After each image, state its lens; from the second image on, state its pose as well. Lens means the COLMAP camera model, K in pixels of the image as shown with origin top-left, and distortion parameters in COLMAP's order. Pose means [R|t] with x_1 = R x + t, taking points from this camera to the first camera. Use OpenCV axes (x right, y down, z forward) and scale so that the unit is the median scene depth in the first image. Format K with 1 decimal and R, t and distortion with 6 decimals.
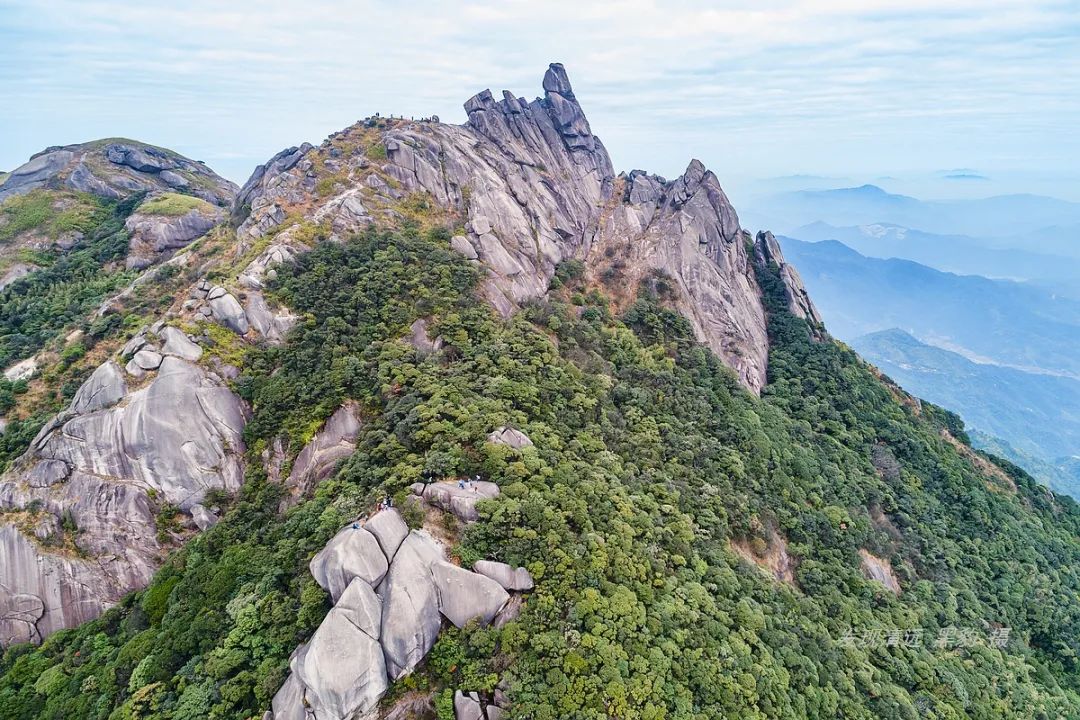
lens RADIAL K [[699.9, 0, 540.0], [0, 699.9, 360.0], [0, 0, 1]] dist [0.190893, -0.167025]
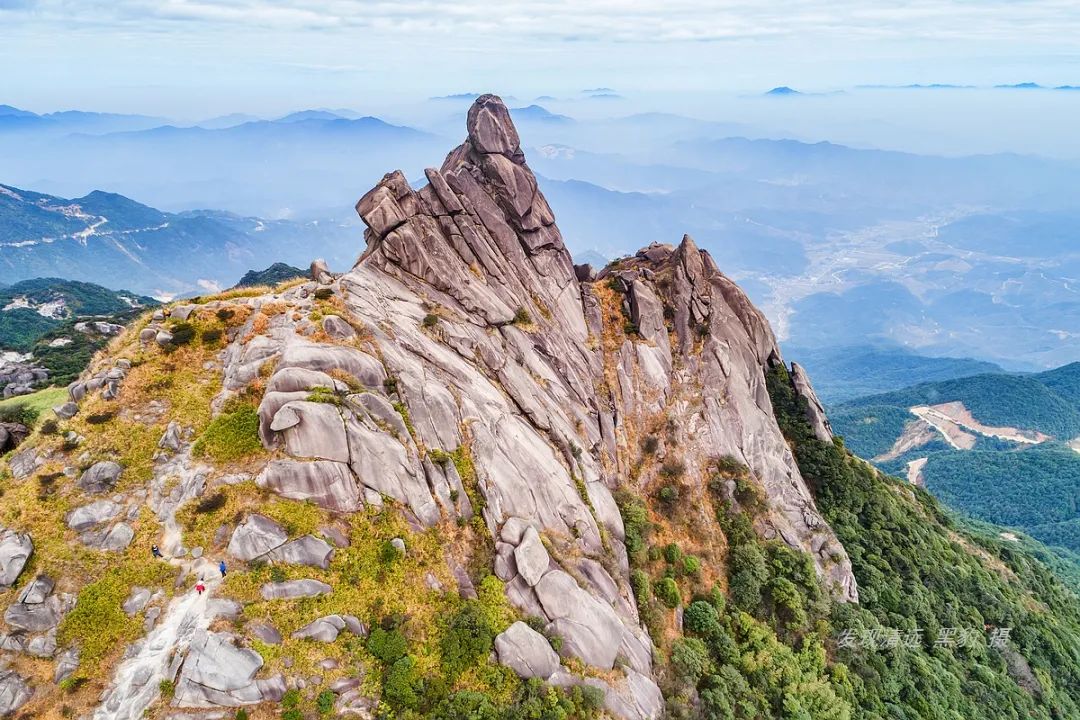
lens RADIAL K [[699.9, 0, 540.0], [0, 699.9, 360.0], [0, 0, 1]] dist [0.190893, -0.167025]
pose [[0.909568, -0.158835, 0.384001, -0.186579], [0.118233, 0.984794, 0.127288, -0.300908], [-0.398380, -0.070375, 0.914517, 0.519140]]
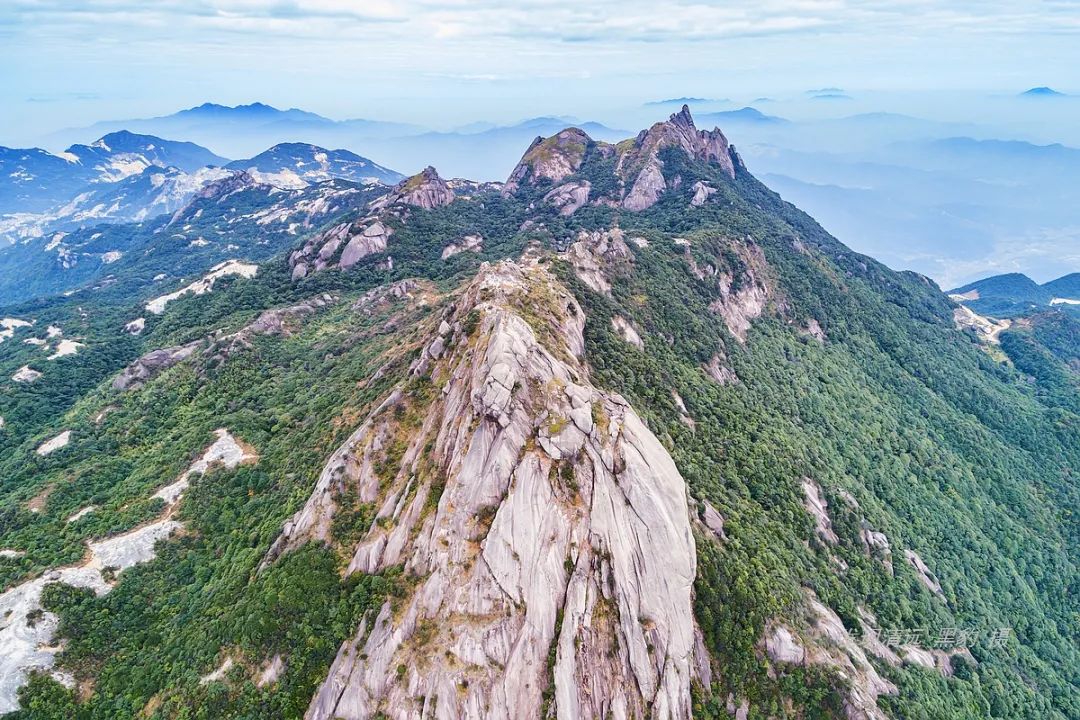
lens RADIAL K [[699.9, 0, 540.0], [0, 699.9, 360.0], [0, 0, 1]] dist [0.190893, -0.167025]
pose [[0.988573, -0.067657, 0.134709, -1.571091], [0.054578, 0.993637, 0.098524, 0.645593], [-0.140518, -0.090046, 0.985975, -3.337044]]
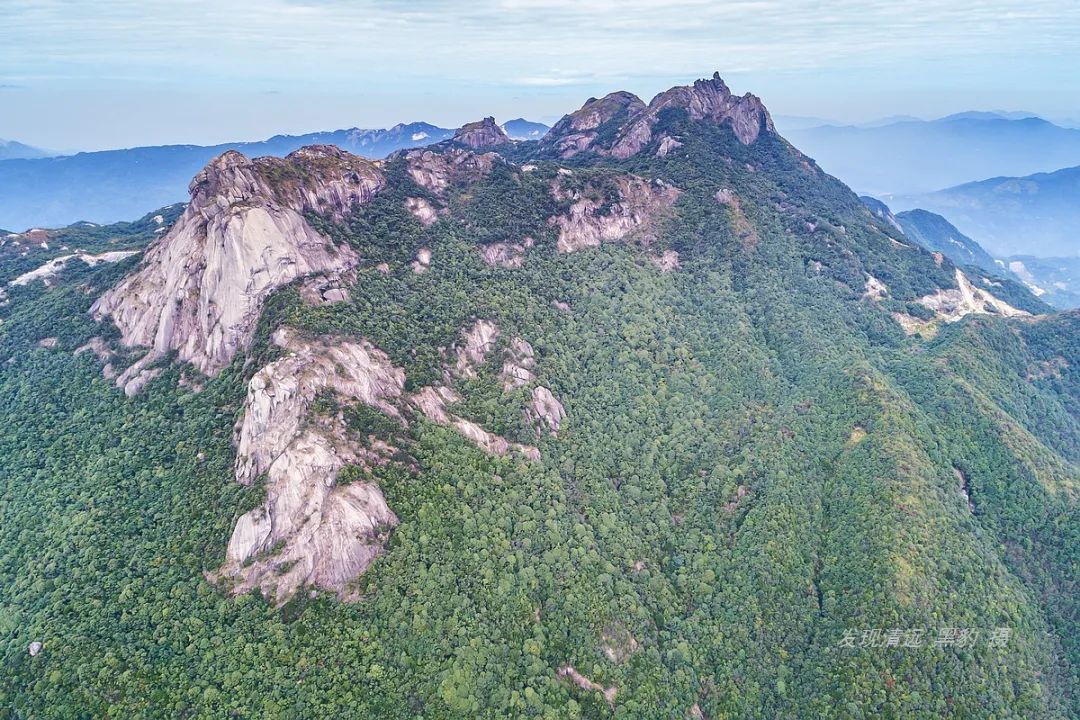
lens RADIAL K [[699.9, 0, 540.0], [0, 699.9, 360.0], [0, 0, 1]] dist [0.190893, -0.167025]
pose [[0.917656, 0.138633, -0.372409, 1.031863], [-0.103243, 0.988165, 0.113452, 1.083635], [0.383730, -0.065662, 0.921108, -4.113677]]
